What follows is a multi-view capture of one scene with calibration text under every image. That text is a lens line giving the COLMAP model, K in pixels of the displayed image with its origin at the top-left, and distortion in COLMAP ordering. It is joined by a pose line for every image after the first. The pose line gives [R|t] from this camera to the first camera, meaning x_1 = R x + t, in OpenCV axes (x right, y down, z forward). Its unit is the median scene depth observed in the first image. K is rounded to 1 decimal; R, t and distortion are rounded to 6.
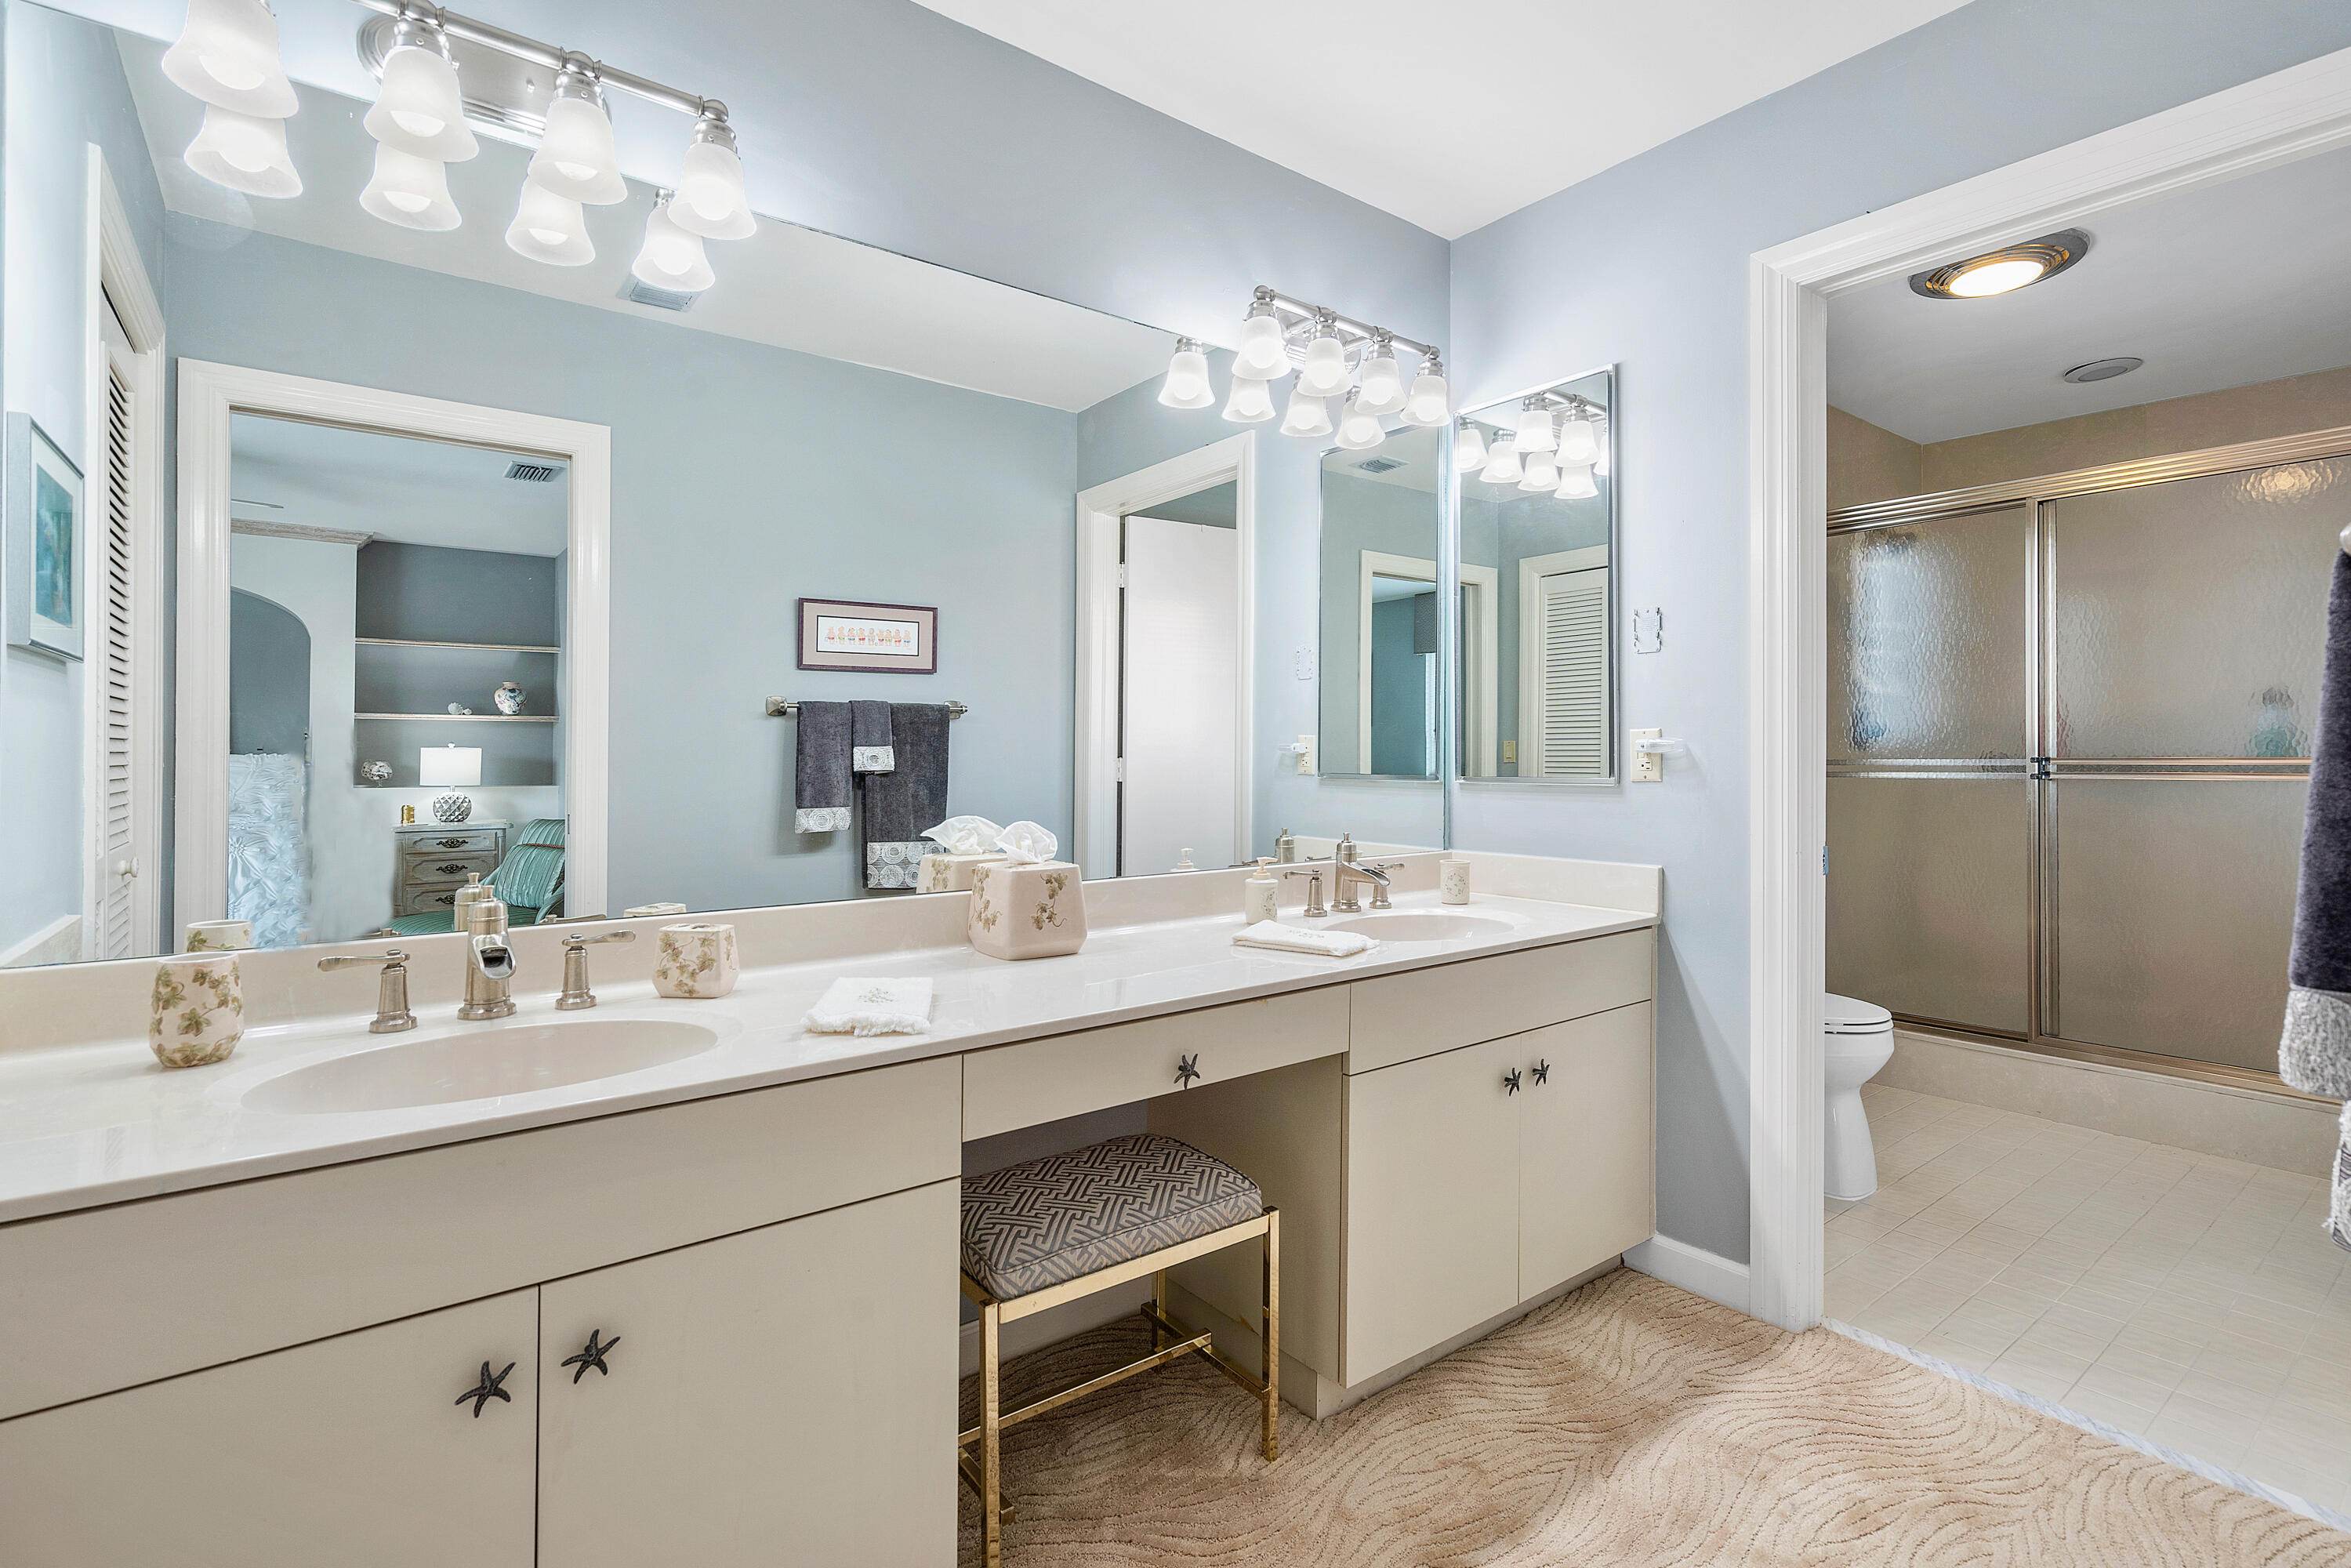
lens RADIAL K [[1104.6, 0, 1177.5], [0, 1104.6, 772.3], [0, 0, 1]] dist [0.000218, 0.000020]
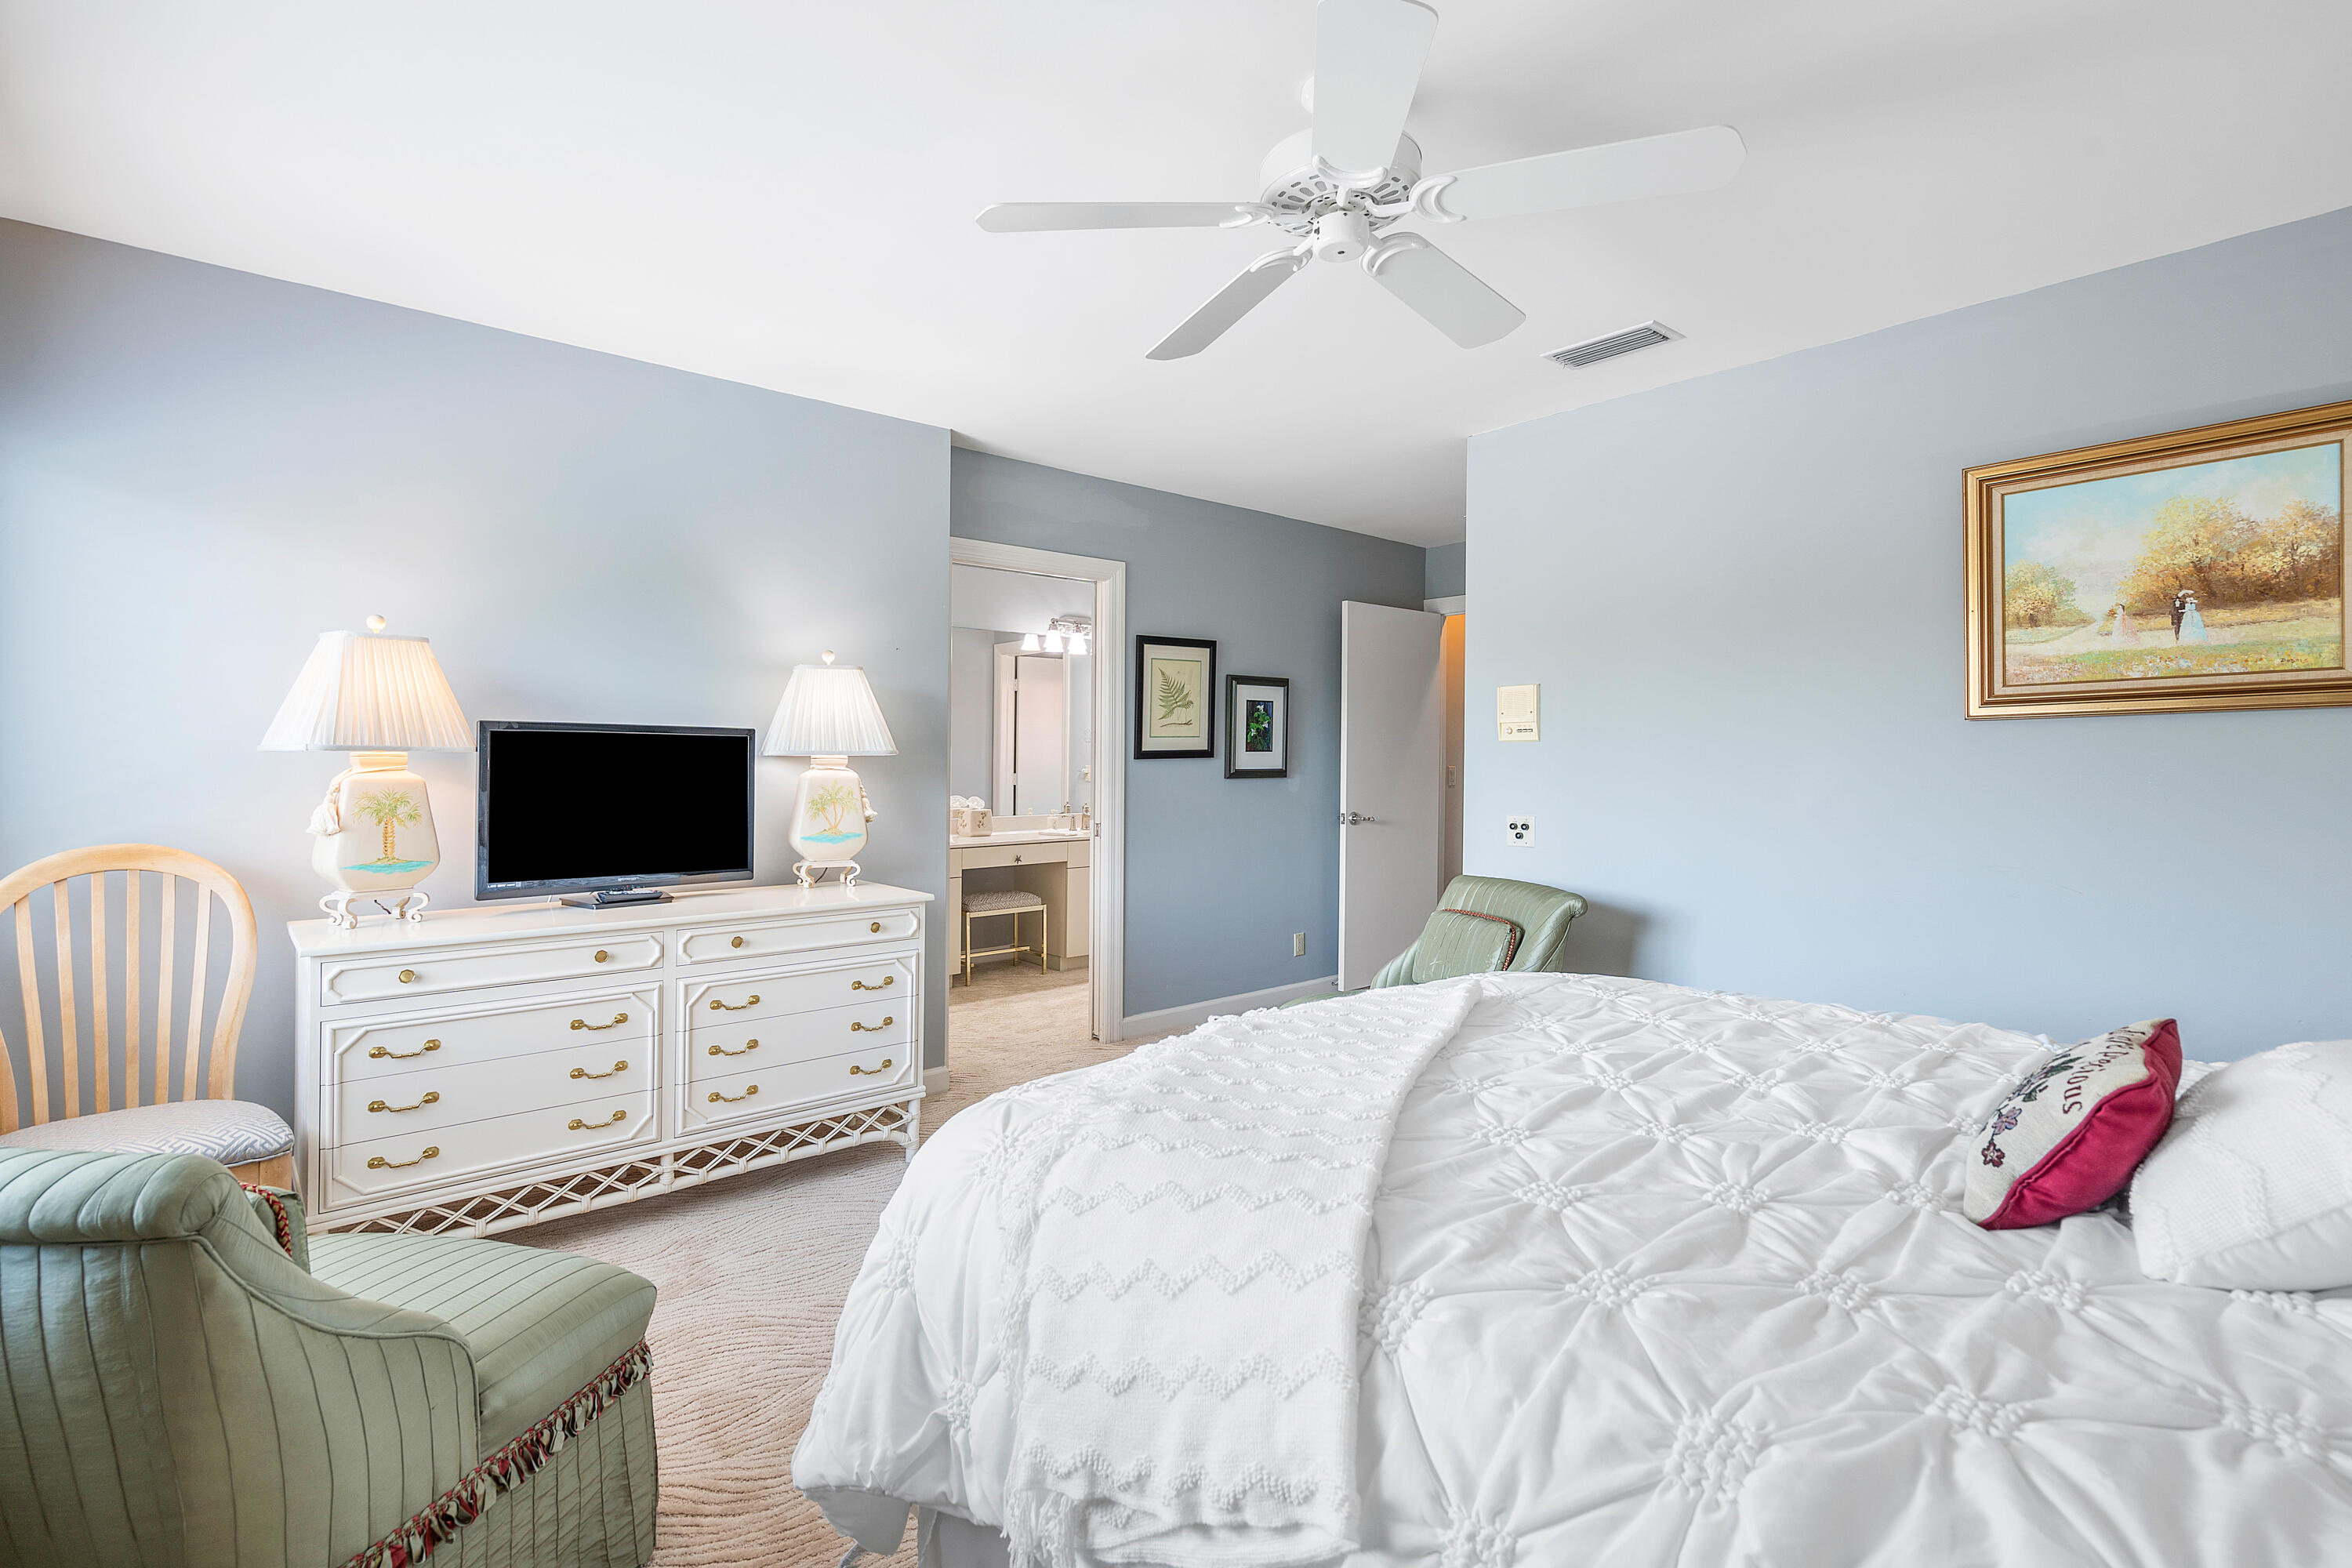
lens RADIAL K [[1105.1, 0, 1173.3], [0, 1105.1, 776.2], [0, 0, 1]] dist [0.000218, 0.000020]
pose [[0.998131, 0.000499, 0.061115, 0.270298], [-0.000484, 1.000000, -0.000266, -0.018543], [-0.061115, 0.000236, 0.998131, -2.490728]]
